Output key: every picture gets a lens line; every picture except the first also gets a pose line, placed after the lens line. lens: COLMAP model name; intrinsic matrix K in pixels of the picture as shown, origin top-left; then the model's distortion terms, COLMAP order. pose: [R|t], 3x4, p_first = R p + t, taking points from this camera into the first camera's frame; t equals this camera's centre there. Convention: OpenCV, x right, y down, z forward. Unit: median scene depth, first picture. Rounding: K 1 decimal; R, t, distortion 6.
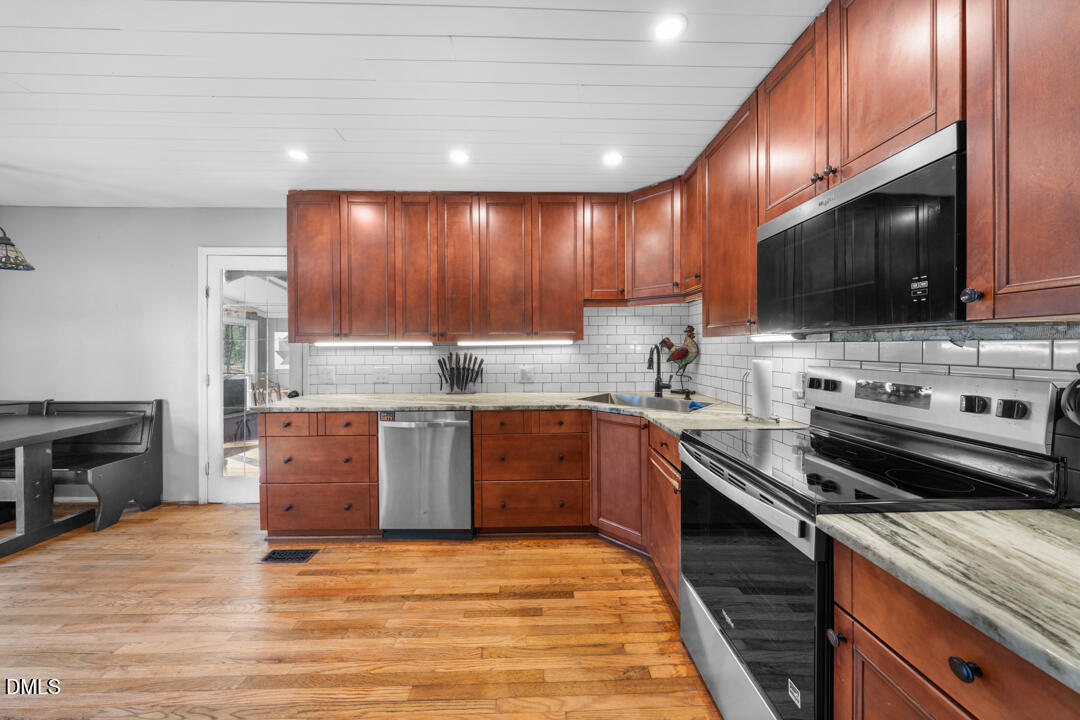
lens RADIAL K [[367.5, 0, 541.8], [0, 367.5, 349.0], [0, 0, 1]] dist [-0.001385, -0.000059]
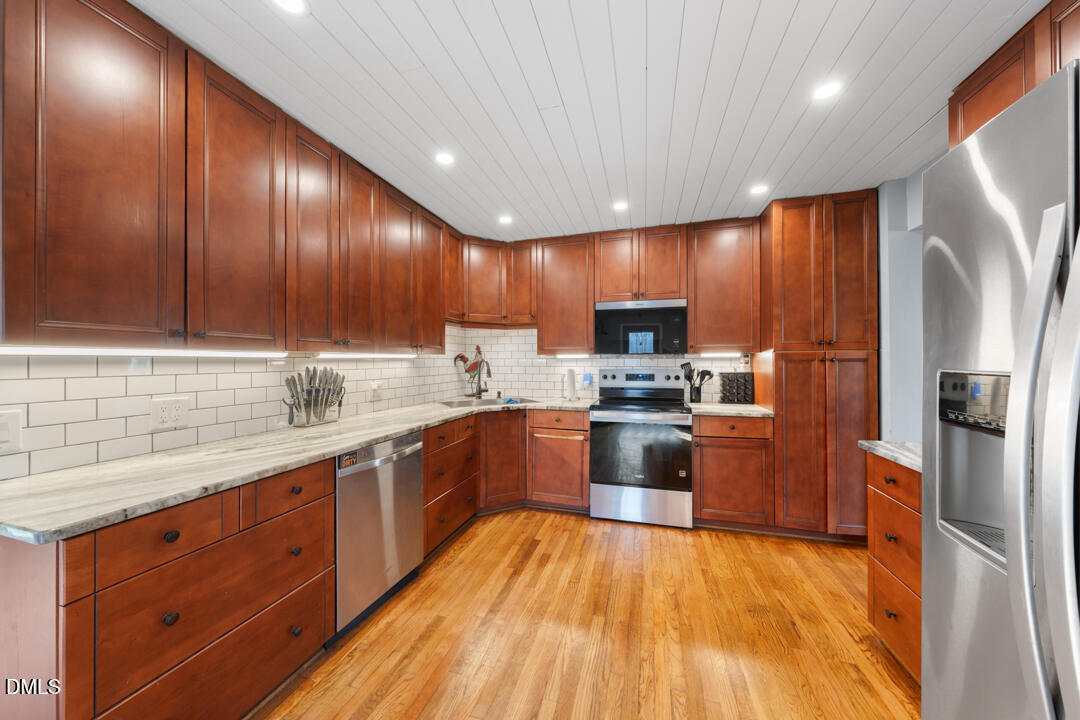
lens RADIAL K [[365.8, 0, 542.6], [0, 365.8, 360.5], [0, 0, 1]] dist [-0.000589, -0.000034]
pose [[0.301644, 0.004891, 0.953408, -1.029567], [0.005681, 0.999960, -0.006927, 0.004289], [-0.953404, 0.007506, 0.301604, 0.473564]]
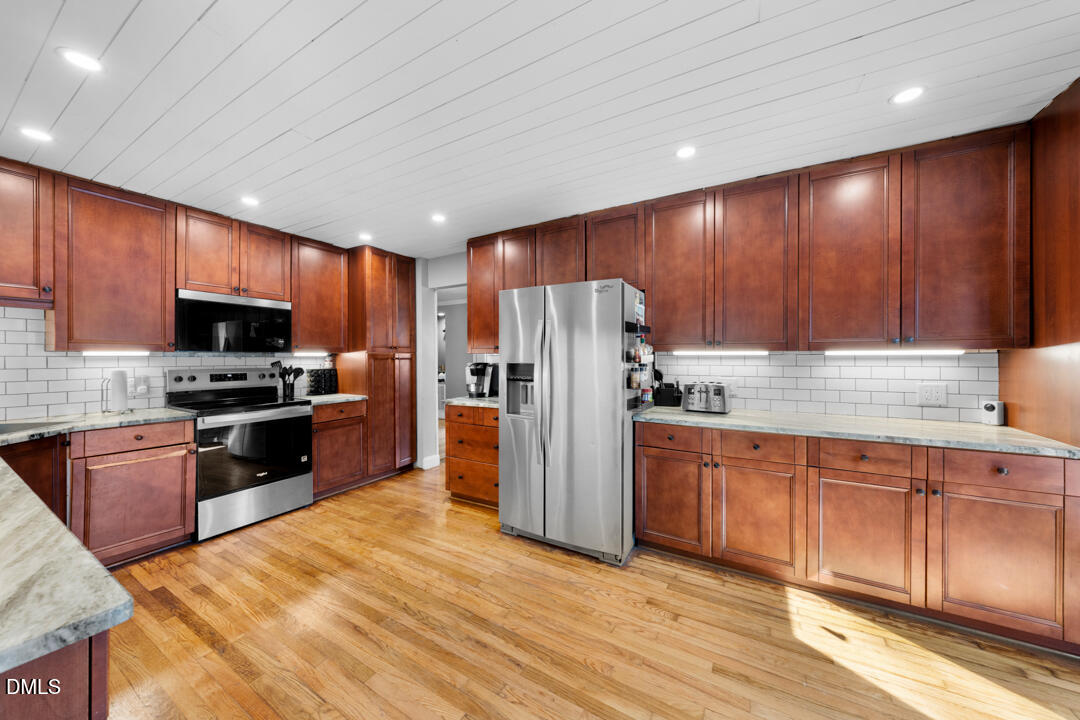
lens RADIAL K [[365.8, 0, 542.6], [0, 365.8, 360.5], [0, 0, 1]] dist [-0.000589, -0.000034]
pose [[-0.857118, 0.001091, 0.515118, -1.214447], [0.006541, 0.999940, 0.008767, -0.003024], [-0.515078, 0.010884, -0.857074, 1.119917]]
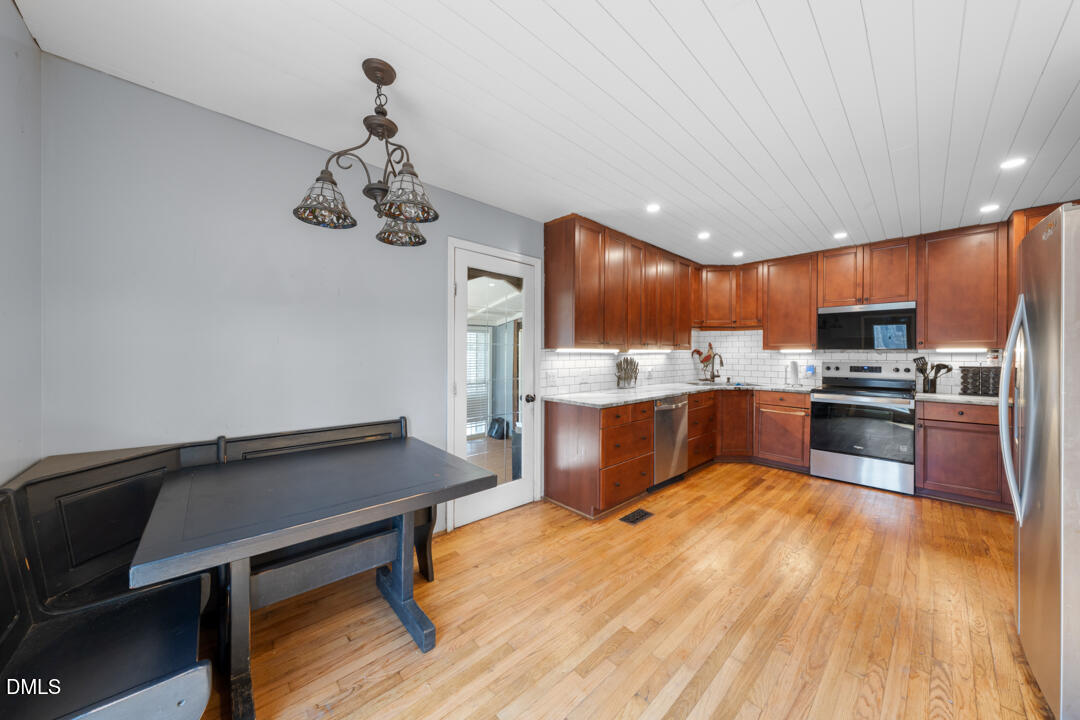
lens RADIAL K [[366.3, 0, 543.7], [0, 366.3, 355.2], [0, 0, 1]] dist [-0.001131, -0.000068]
pose [[0.743345, 0.004227, 0.668894, -1.791583], [-0.003089, 0.999991, -0.002887, 0.007758], [-0.668901, 0.000080, 0.743352, 0.273635]]
